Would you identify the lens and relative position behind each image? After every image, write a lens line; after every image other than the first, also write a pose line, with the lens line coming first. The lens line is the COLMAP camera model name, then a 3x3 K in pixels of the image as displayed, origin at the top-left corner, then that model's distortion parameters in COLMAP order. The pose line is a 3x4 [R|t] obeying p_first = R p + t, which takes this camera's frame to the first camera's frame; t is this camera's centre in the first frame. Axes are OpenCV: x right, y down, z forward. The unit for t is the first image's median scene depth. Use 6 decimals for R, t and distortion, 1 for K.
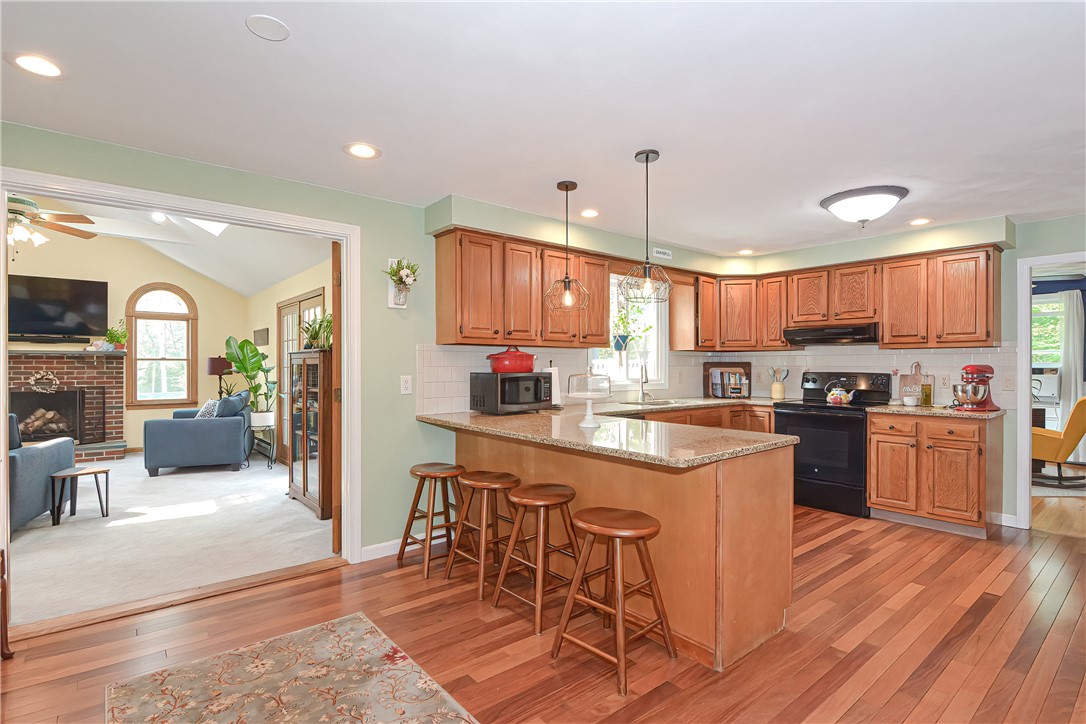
lens RADIAL K [[525.0, 0, 541.3], [0, 525.0, 364.7], [0, 0, 1]] dist [0.005990, -0.009864]
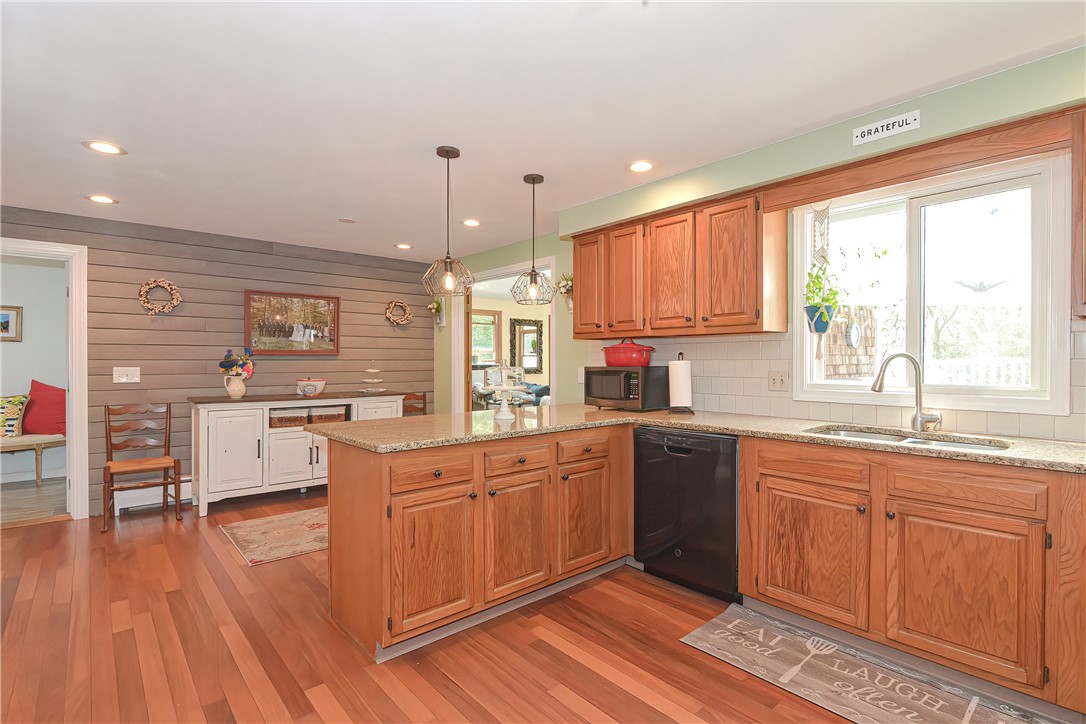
lens RADIAL K [[525.0, 0, 544.5], [0, 525.0, 363.5], [0, 0, 1]] dist [0.005990, -0.009864]
pose [[0.025615, 0.005275, -0.999658, 0.532748], [0.000073, 0.999986, 0.005279, 0.002735], [0.999672, -0.000208, 0.025614, 0.503187]]
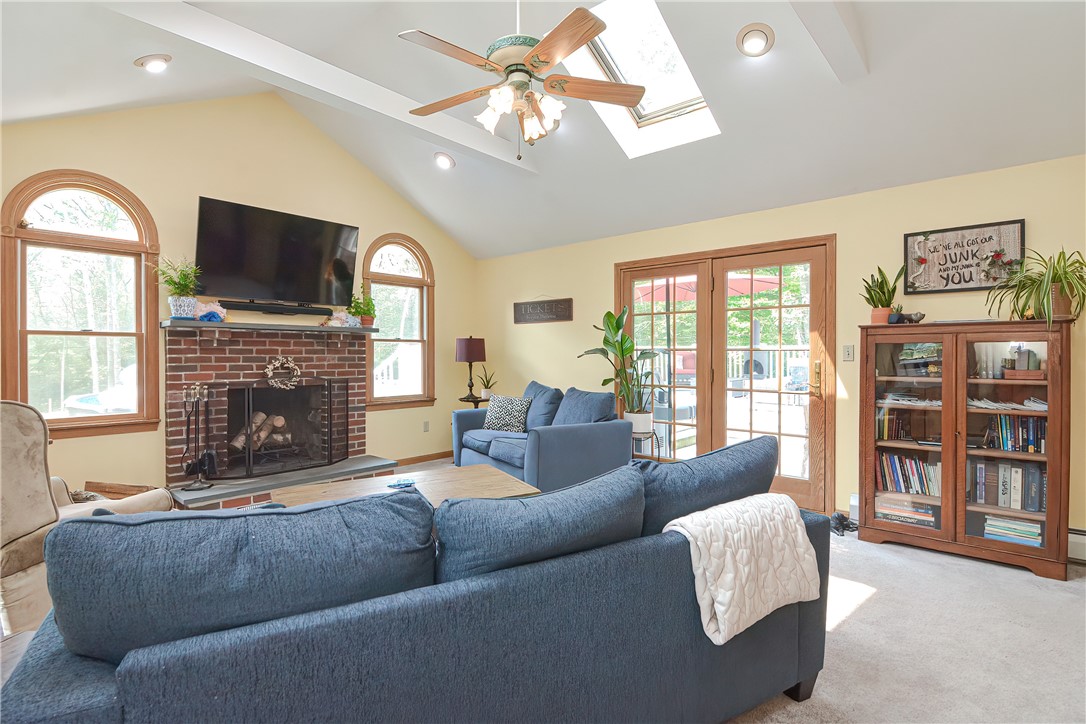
lens RADIAL K [[525.0, 0, 541.6], [0, 525.0, 362.9], [0, 0, 1]] dist [0.005990, -0.009864]
pose [[0.987295, -0.002849, 0.158871, -0.785412], [0.000032, 0.999843, 0.017730, 0.009730], [-0.158897, -0.017499, 0.987140, 0.313119]]
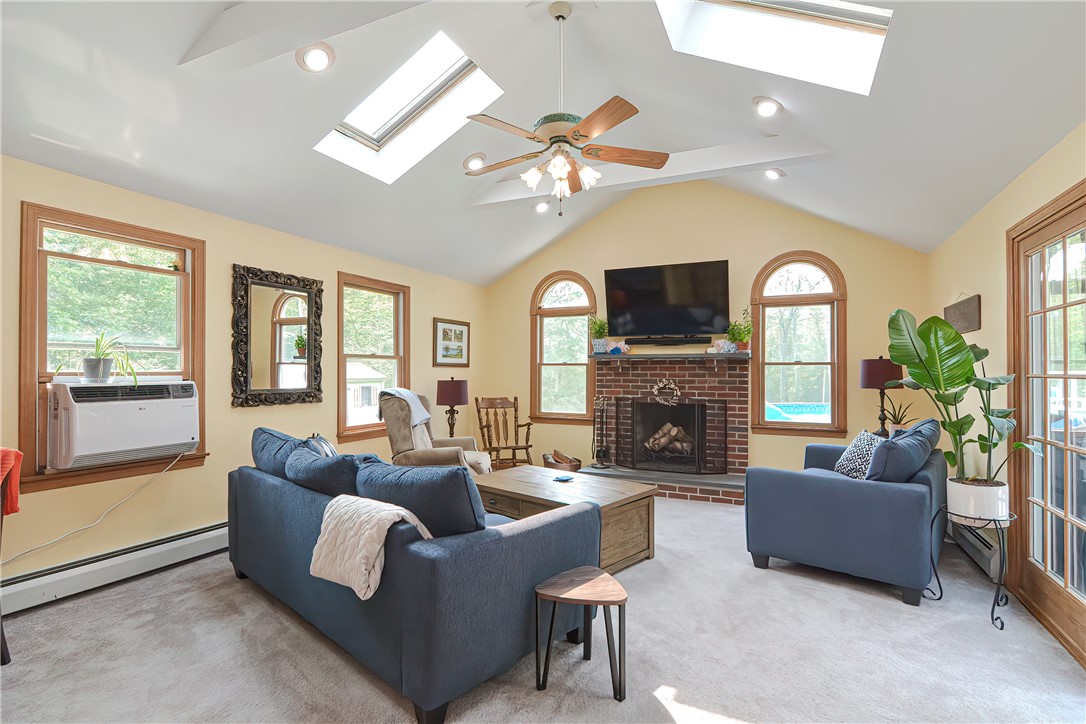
lens RADIAL K [[525.0, 0, 551.8], [0, 525.0, 369.4], [0, 0, 1]] dist [0.005990, -0.009864]
pose [[0.434780, -0.002900, -0.900532, -0.299780], [-0.001020, 0.999993, -0.003713, 0.000542], [0.900536, 0.002532, 0.434774, 0.509201]]
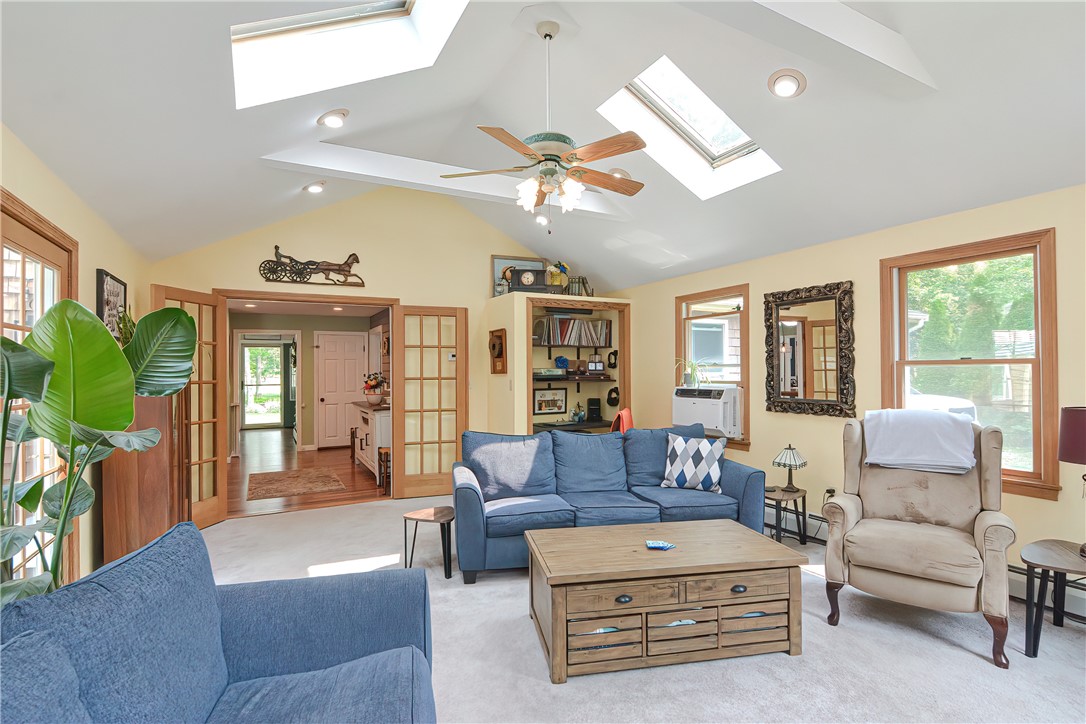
lens RADIAL K [[525.0, 0, 543.3], [0, 525.0, 367.0], [0, 0, 1]] dist [0.005990, -0.009864]
pose [[-0.978740, 0.009688, 0.204874, -0.829262], [0.008562, 0.999943, -0.006385, -0.016971], [-0.204924, -0.004495, -0.978768, 1.209818]]
